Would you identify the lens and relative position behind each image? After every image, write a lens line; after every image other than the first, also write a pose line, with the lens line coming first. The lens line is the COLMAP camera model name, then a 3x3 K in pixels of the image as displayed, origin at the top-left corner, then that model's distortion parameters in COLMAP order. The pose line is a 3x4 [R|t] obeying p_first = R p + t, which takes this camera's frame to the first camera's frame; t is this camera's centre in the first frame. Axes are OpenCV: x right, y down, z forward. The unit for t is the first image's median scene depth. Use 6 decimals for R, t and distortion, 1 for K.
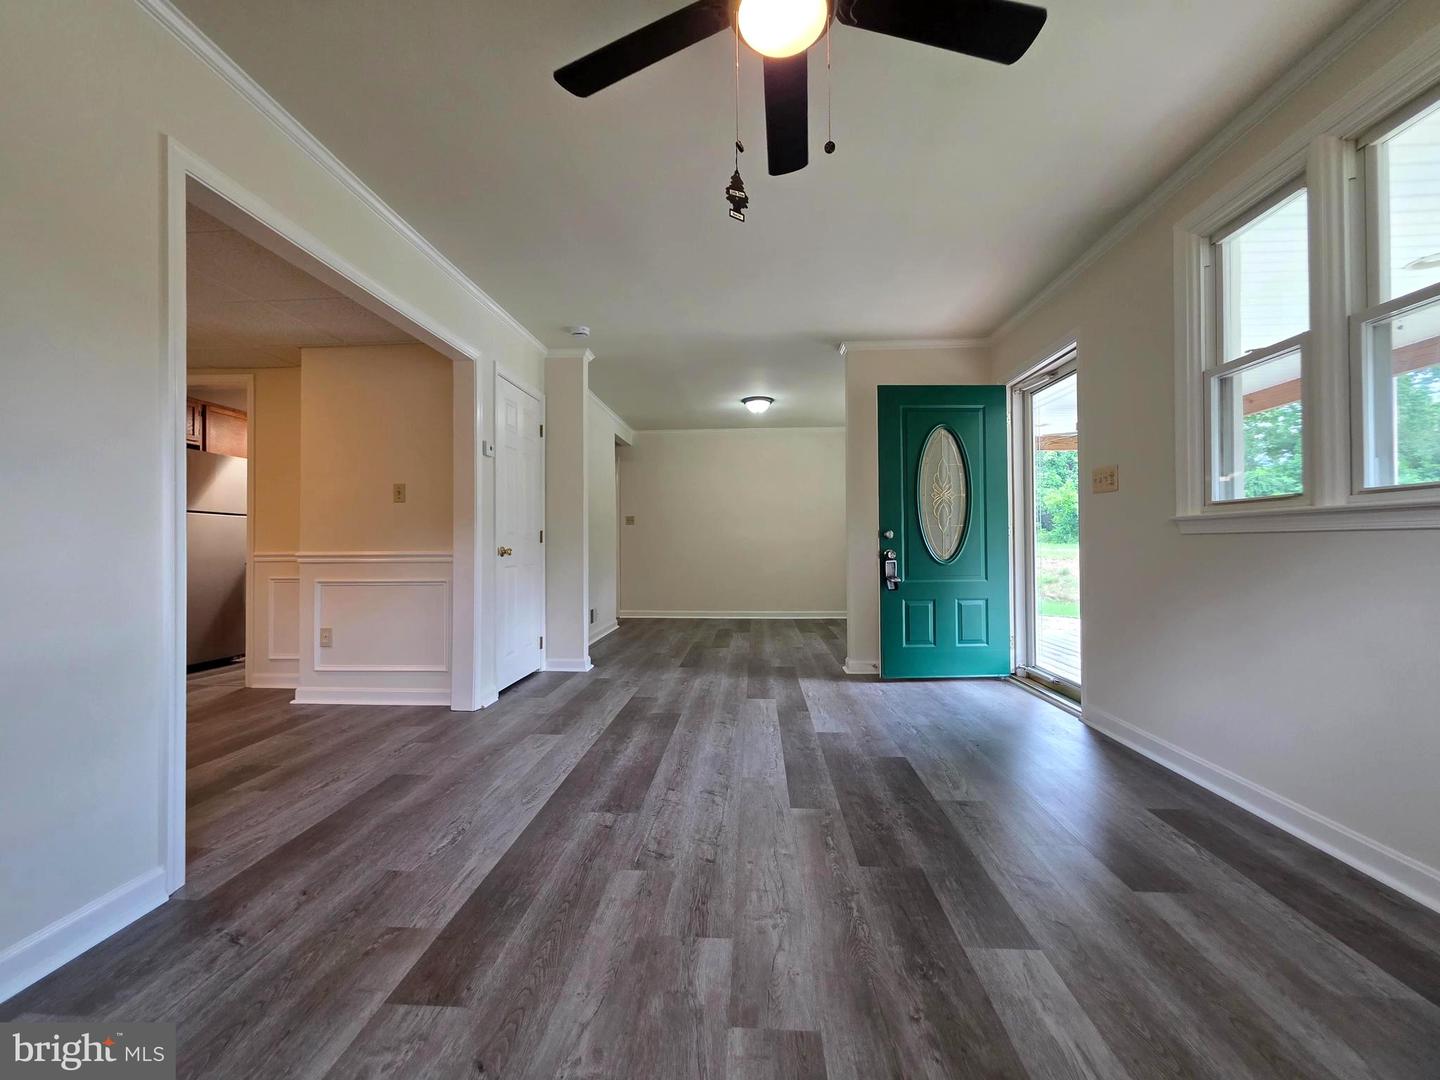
lens RADIAL K [[580.3, 0, 720.1], [0, 580.3, 537.2], [0, 0, 1]] dist [0.003034, -0.001283]
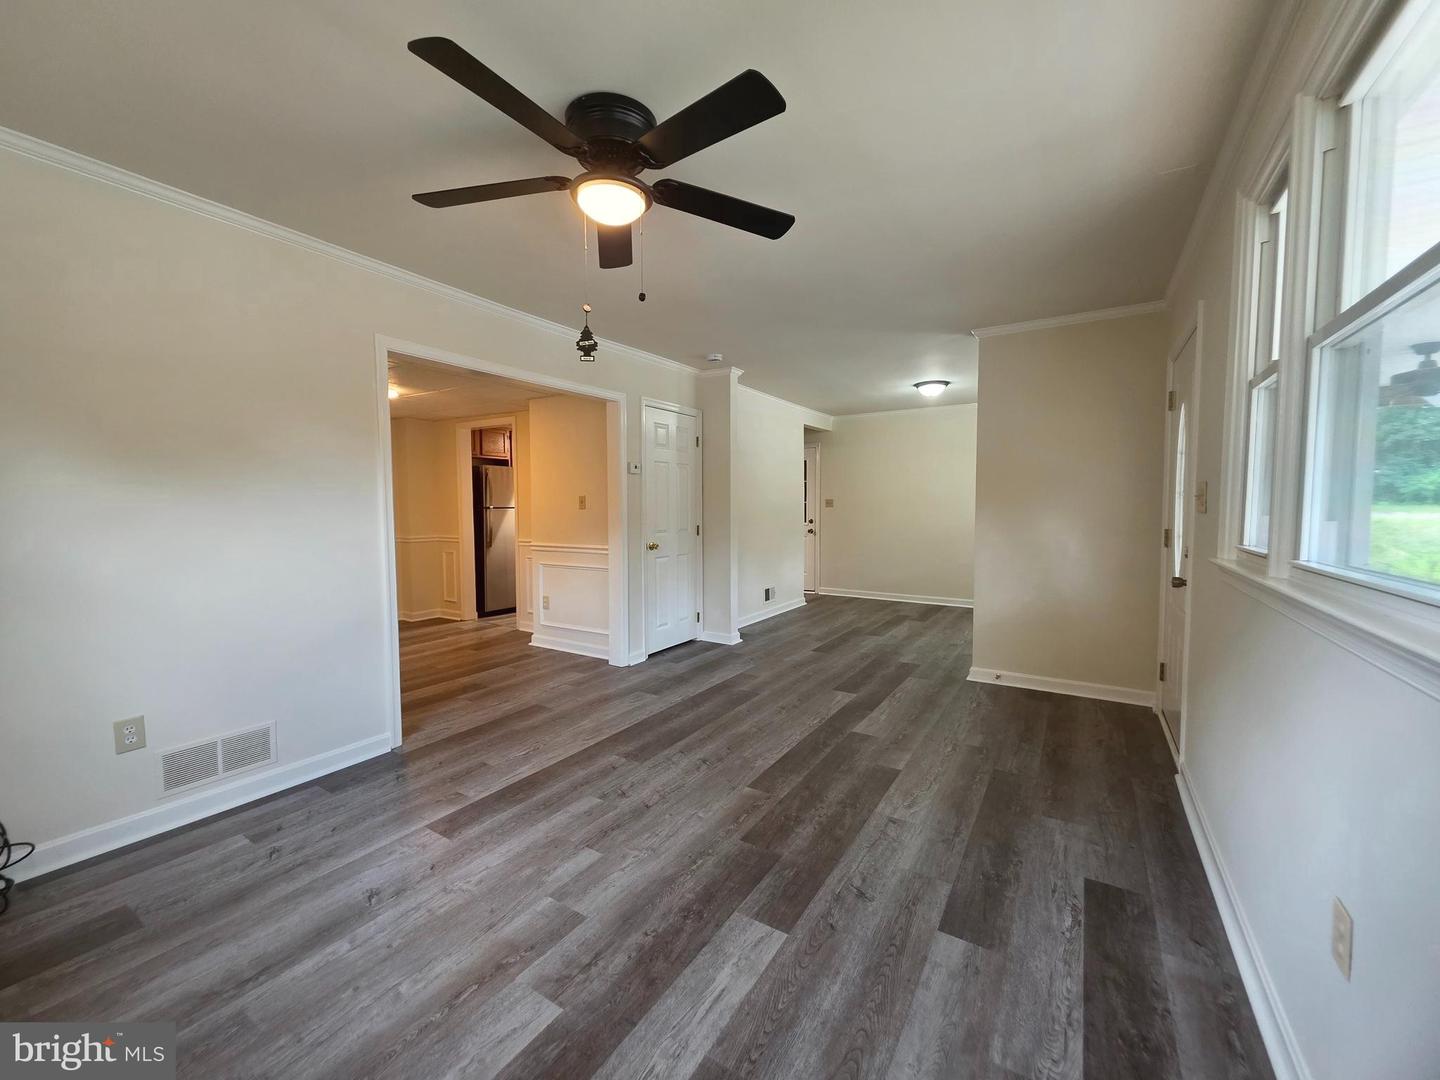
lens RADIAL K [[580.3, 0, 720.1], [0, 580.3, 537.2], [0, 0, 1]] dist [0.003034, -0.001283]
pose [[0.875615, 0.029847, -0.482087, 0.594871], [0.003281, 0.997698, 0.067728, -0.129304], [0.482999, -0.060886, 0.873501, -0.057885]]
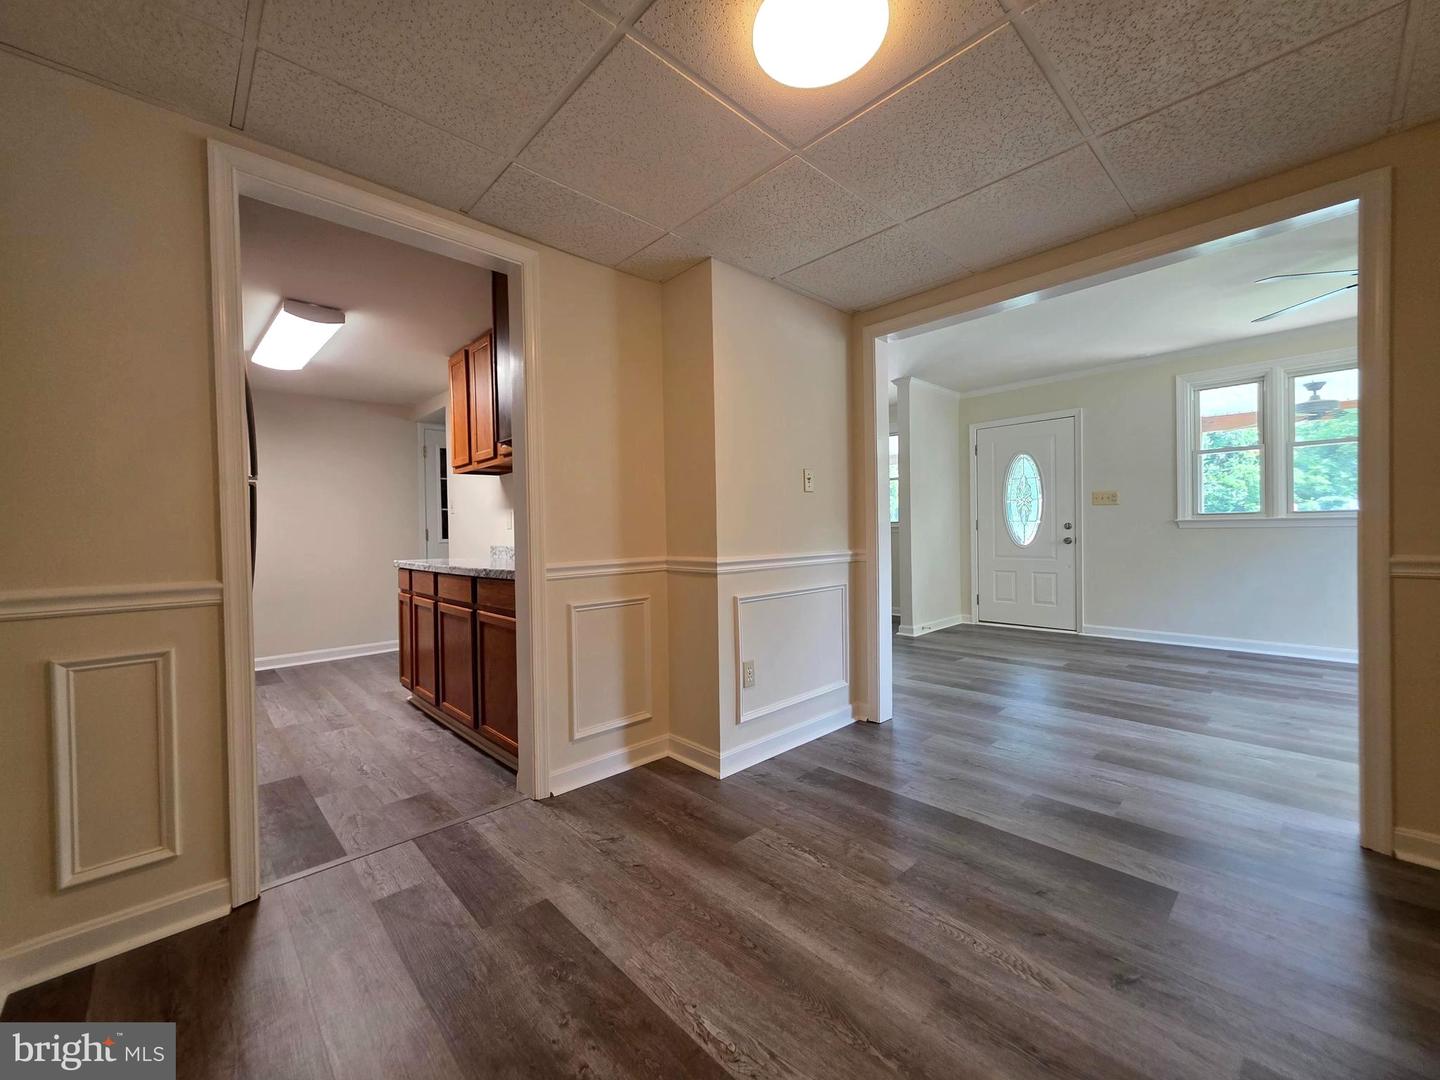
lens RADIAL K [[582.3, 0, 725.7], [0, 582.3, 500.9], [0, 0, 1]] dist [0.001046, 0.000572]
pose [[0.681950, 0.033904, 0.730612, -1.886325], [0.006892, 0.998583, -0.052772, -0.002906], [-0.731366, 0.041023, 0.680750, 0.791467]]
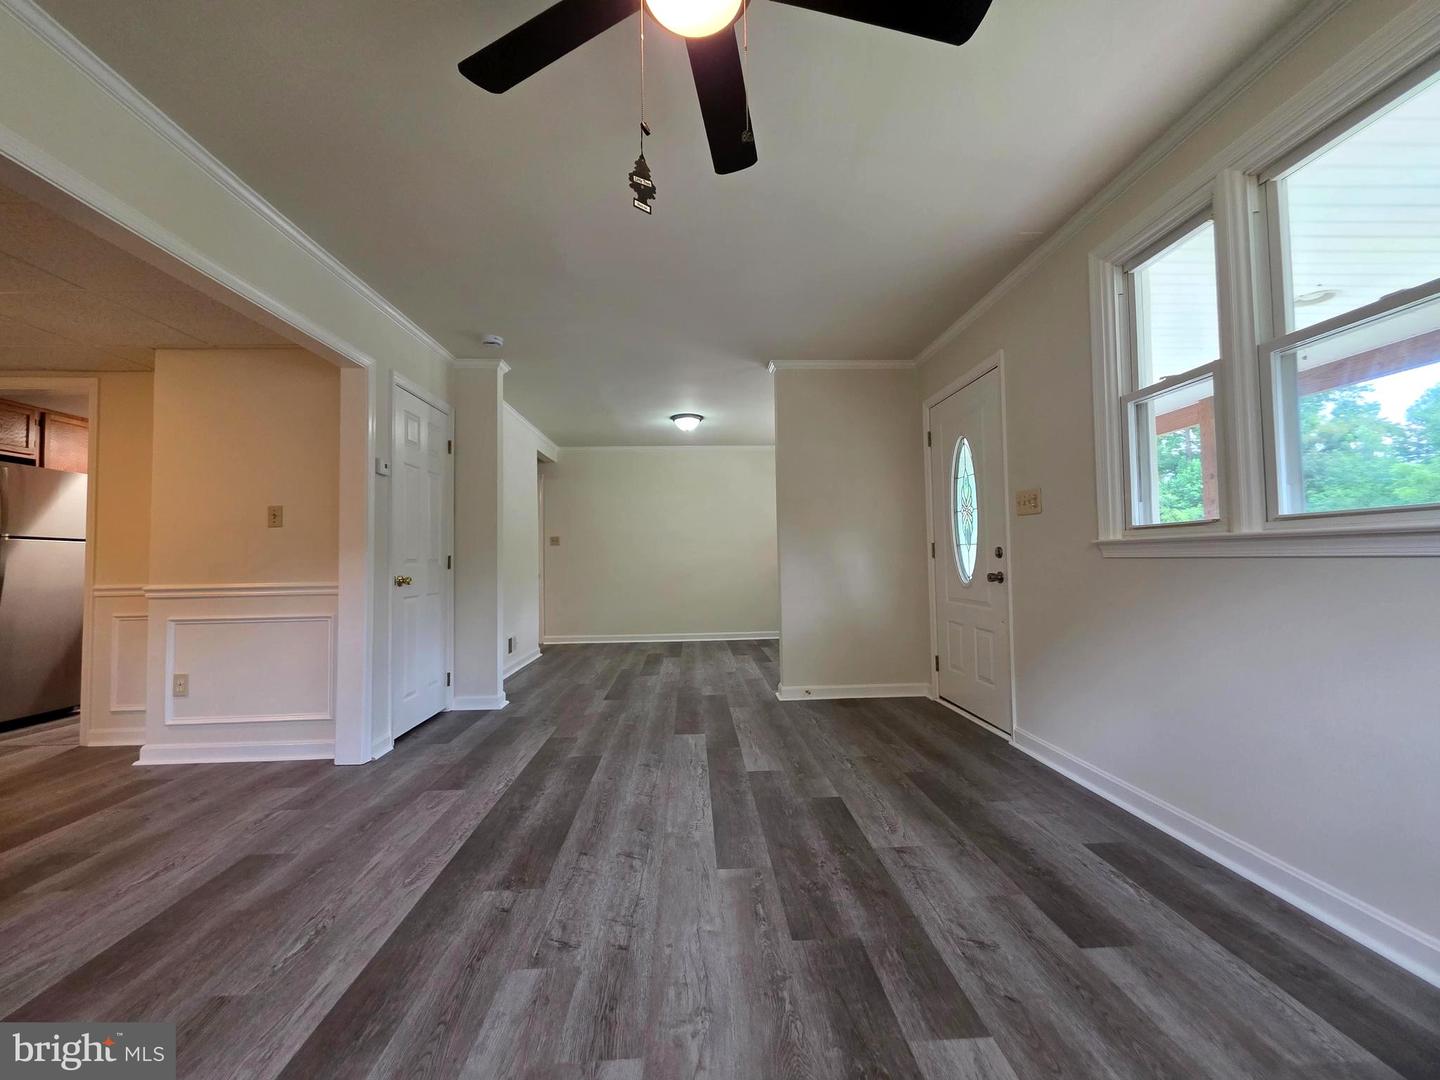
lens RADIAL K [[580.2, 0, 720.7], [0, 580.2, 536.5], [0, 0, 1]] dist [0.000875, -0.000595]
pose [[0.993594, -0.006773, 0.112806, 0.026318], [0.010048, 0.999543, -0.028494, -0.021210], [-0.112561, 0.029445, 0.993208, 0.083947]]
